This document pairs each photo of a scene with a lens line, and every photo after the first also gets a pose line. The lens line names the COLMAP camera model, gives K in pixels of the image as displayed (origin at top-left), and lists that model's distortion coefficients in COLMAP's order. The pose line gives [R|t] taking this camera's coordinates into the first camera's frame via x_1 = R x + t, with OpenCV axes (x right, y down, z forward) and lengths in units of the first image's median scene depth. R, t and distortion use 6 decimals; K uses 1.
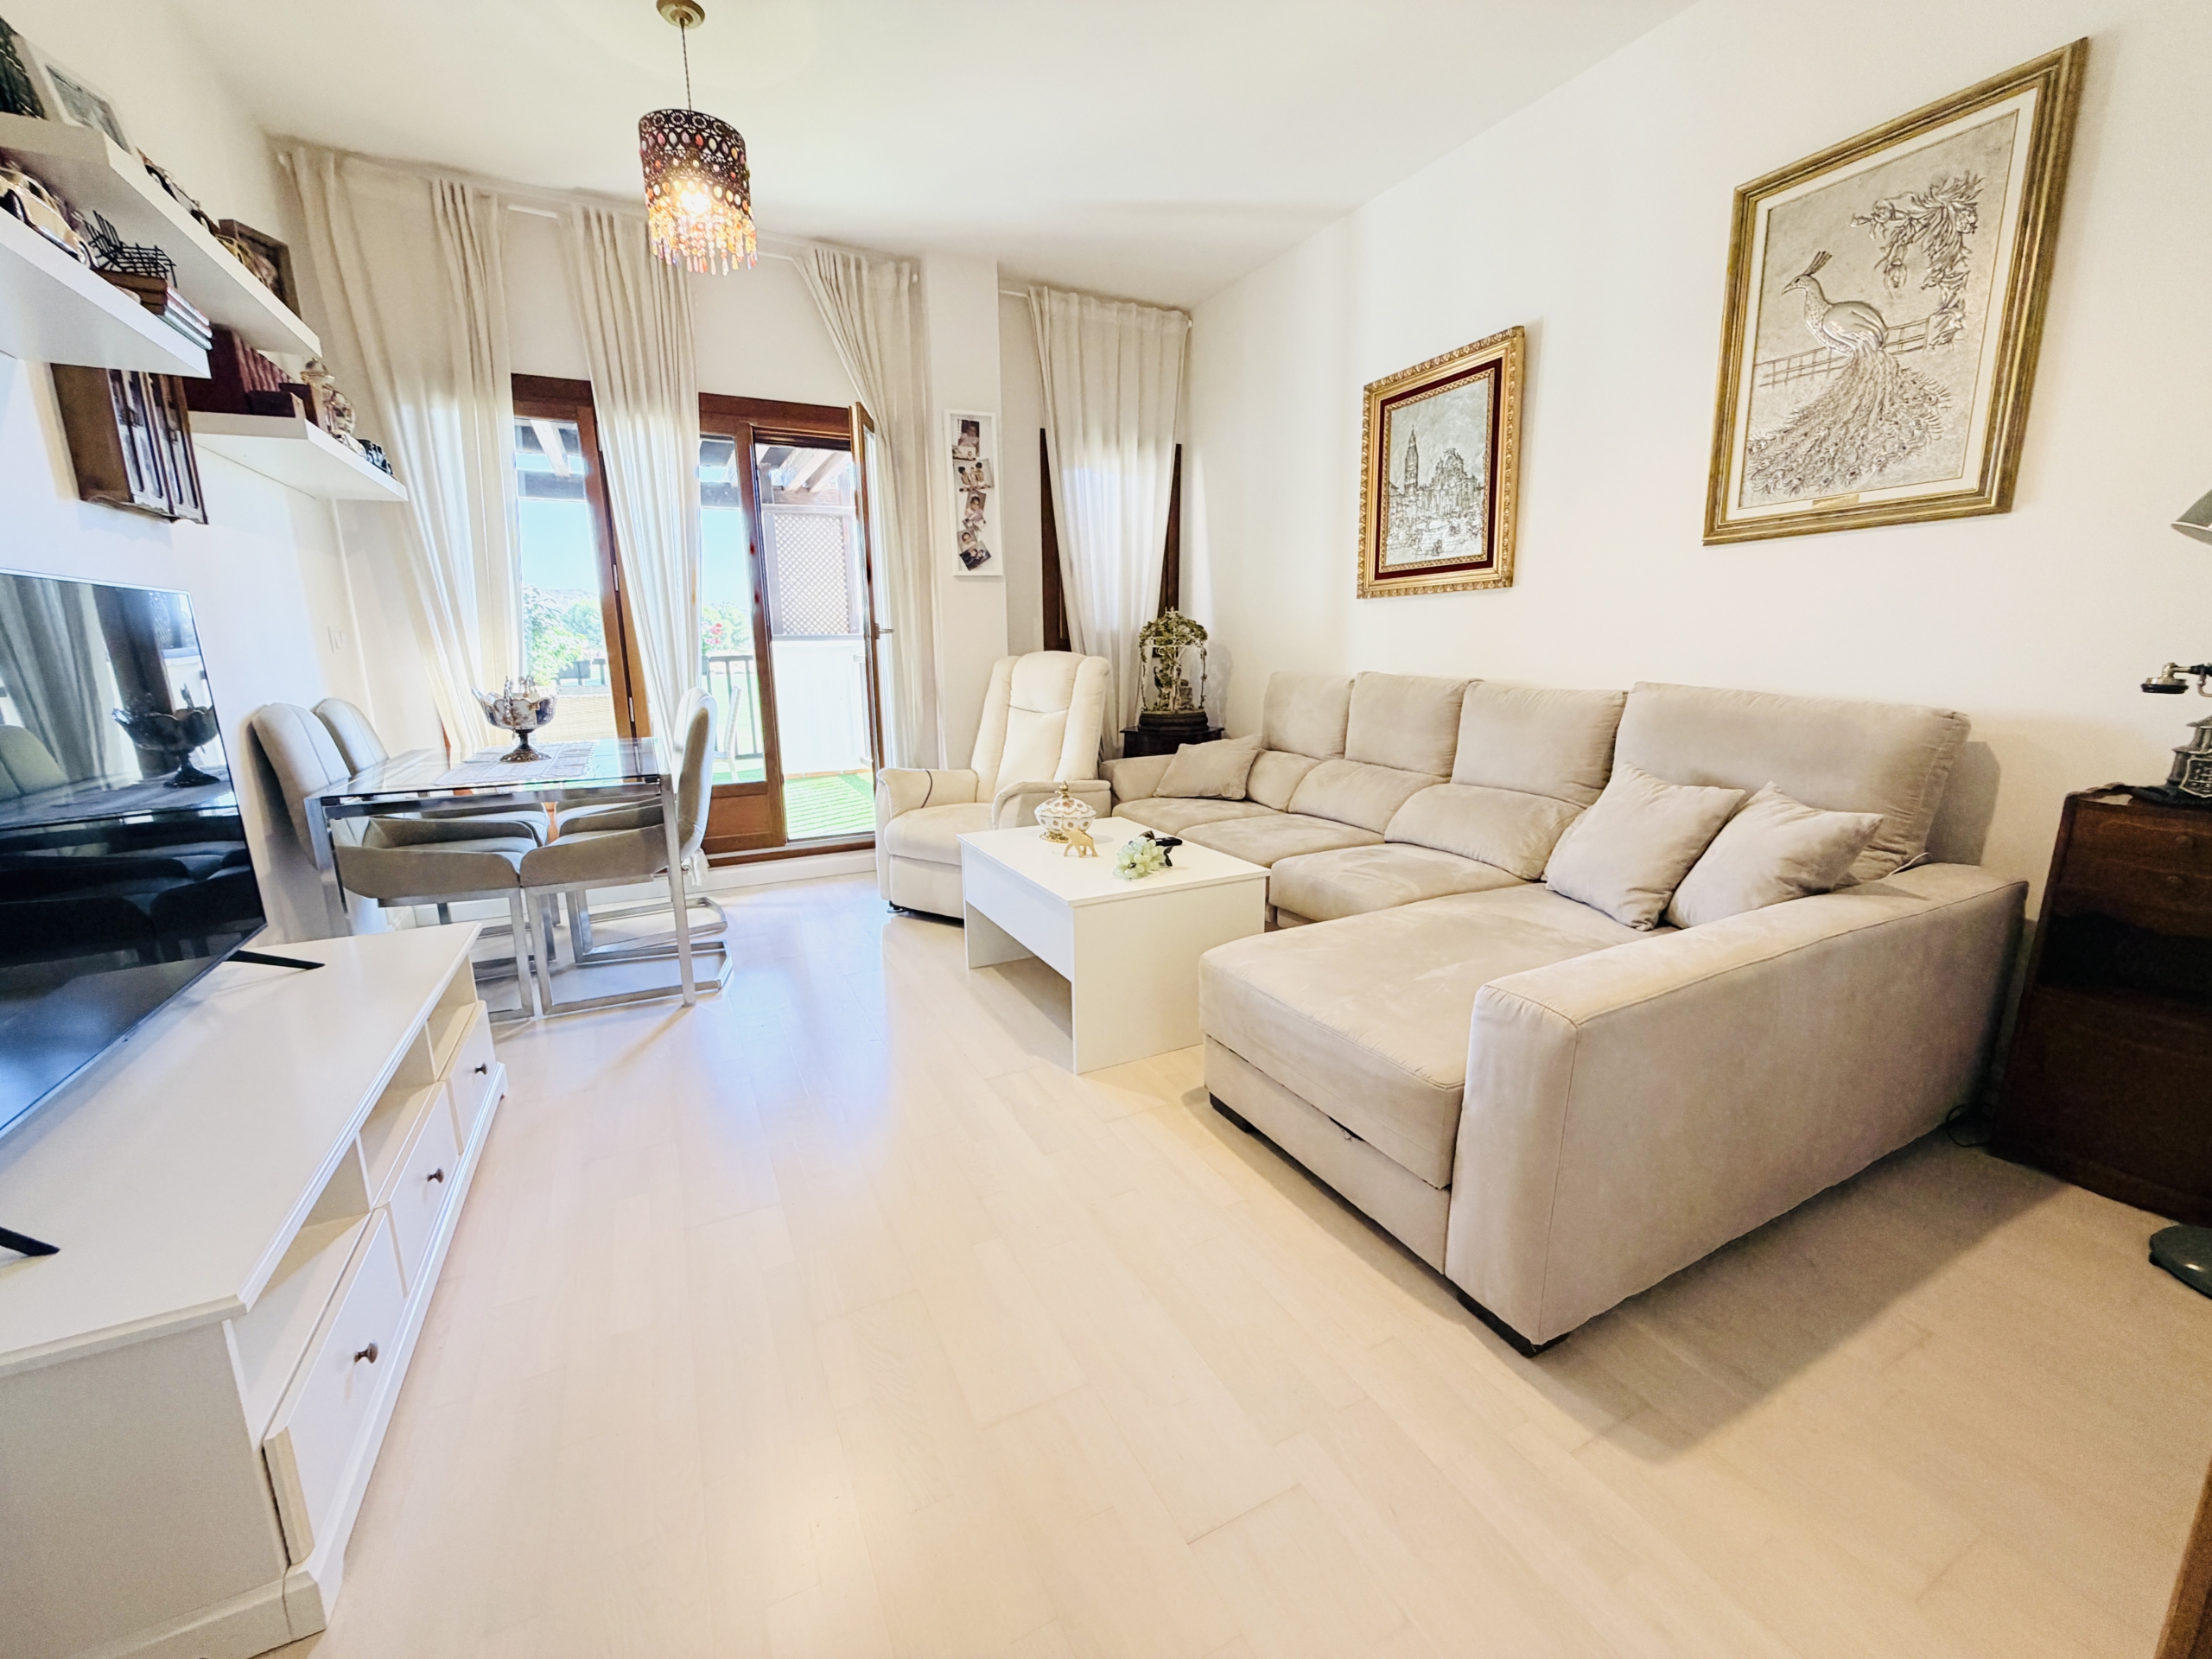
lens RADIAL K [[880.2, 0, 1115.0], [0, 880.2, 825.7], [0, 0, 1]] dist [-0.000339, 0.000423]
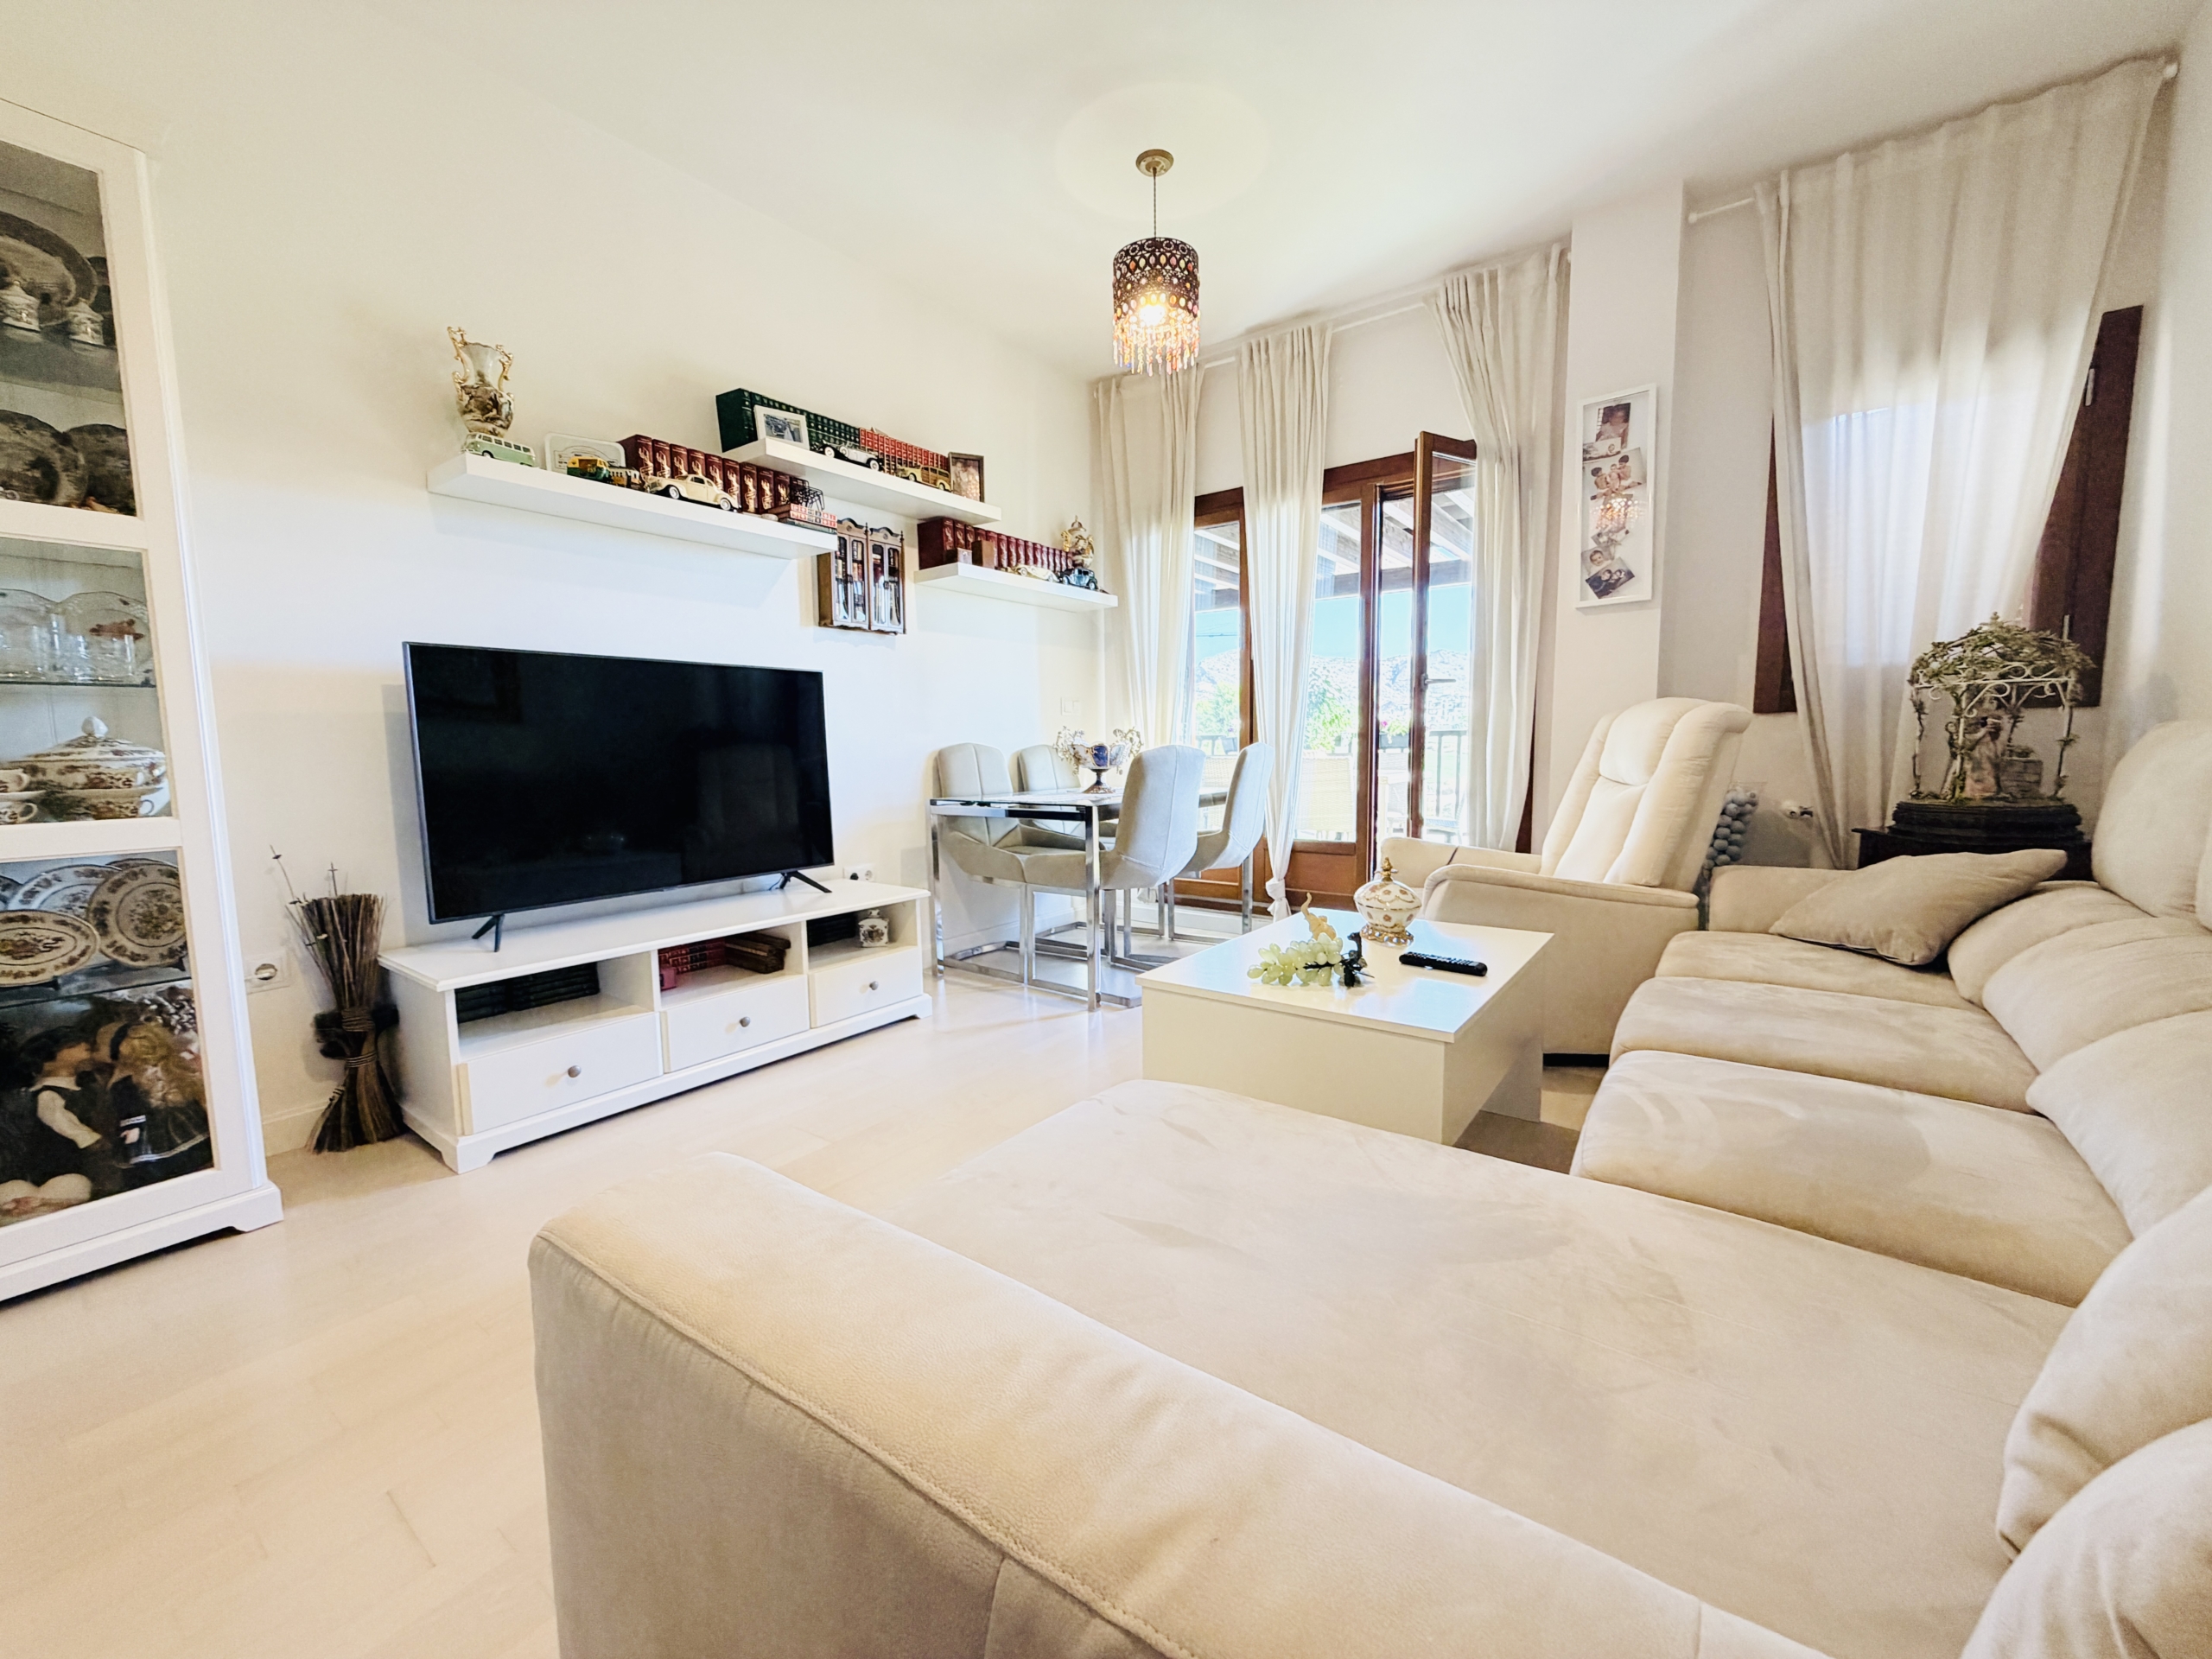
lens RADIAL K [[880.2, 0, 1110.7], [0, 880.2, 827.9], [0, 0, 1]] dist [-0.000339, 0.000423]
pose [[0.447543, 0.089266, -0.889796, 0.353267], [-0.173580, 0.984753, 0.011486, -0.030638], [0.877255, 0.149310, 0.456214, 0.319906]]
